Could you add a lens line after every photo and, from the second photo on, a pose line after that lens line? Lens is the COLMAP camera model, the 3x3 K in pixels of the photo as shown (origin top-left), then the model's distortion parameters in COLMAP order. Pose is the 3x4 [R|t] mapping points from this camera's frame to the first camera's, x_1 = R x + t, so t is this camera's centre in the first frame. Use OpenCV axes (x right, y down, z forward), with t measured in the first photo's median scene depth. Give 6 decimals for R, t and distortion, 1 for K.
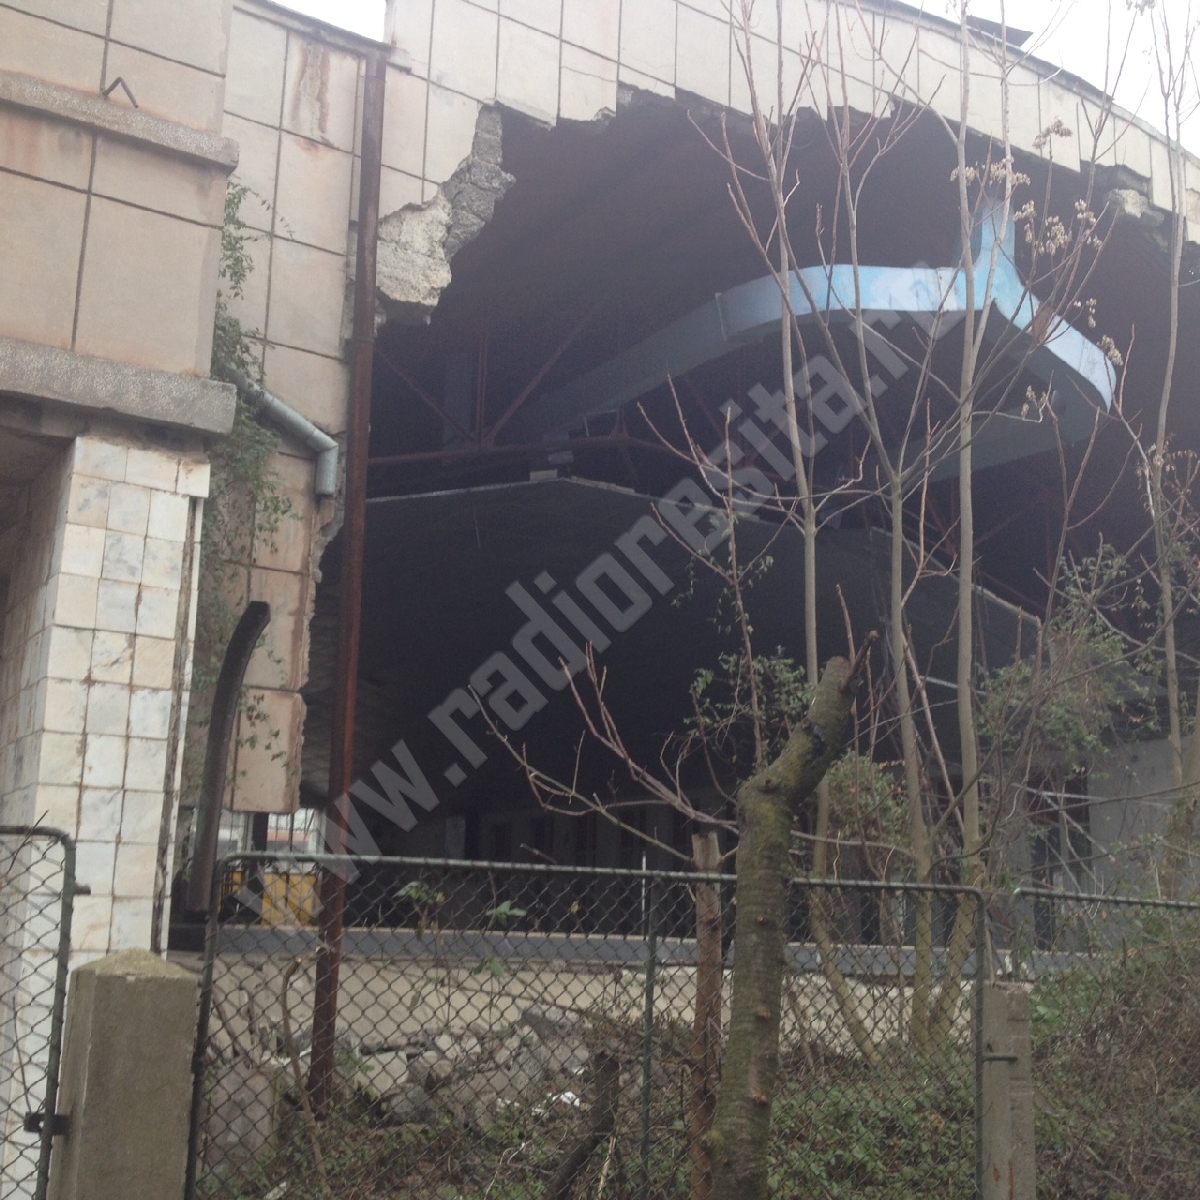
lens RADIAL K [[1887.3, 0, 600.0], [0, 1887.3, 600.0], [0, 0, 1]] dist [0.293957, -1.206022]
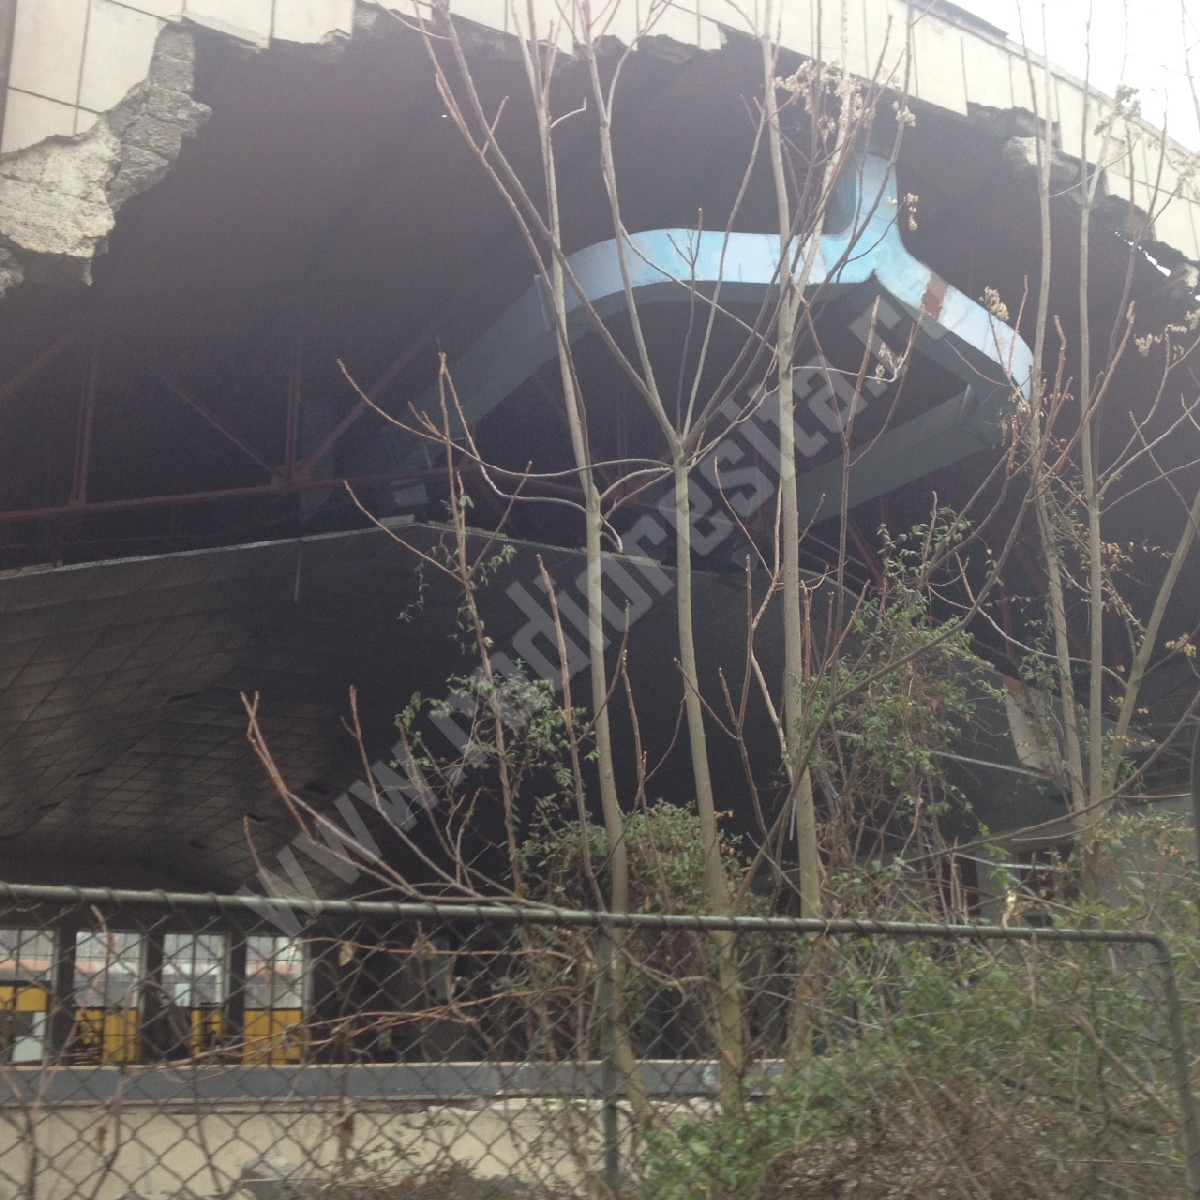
lens RADIAL K [[1887.3, 0, 600.0], [0, 1887.3, 600.0], [0, 0, 1]] dist [0.293957, -1.206022]
pose [[0.998146, -0.052924, -0.030064, 0.134096], [0.050963, 0.996736, -0.062613, 0.044105], [0.033279, 0.060964, 0.997585, 0.216936]]
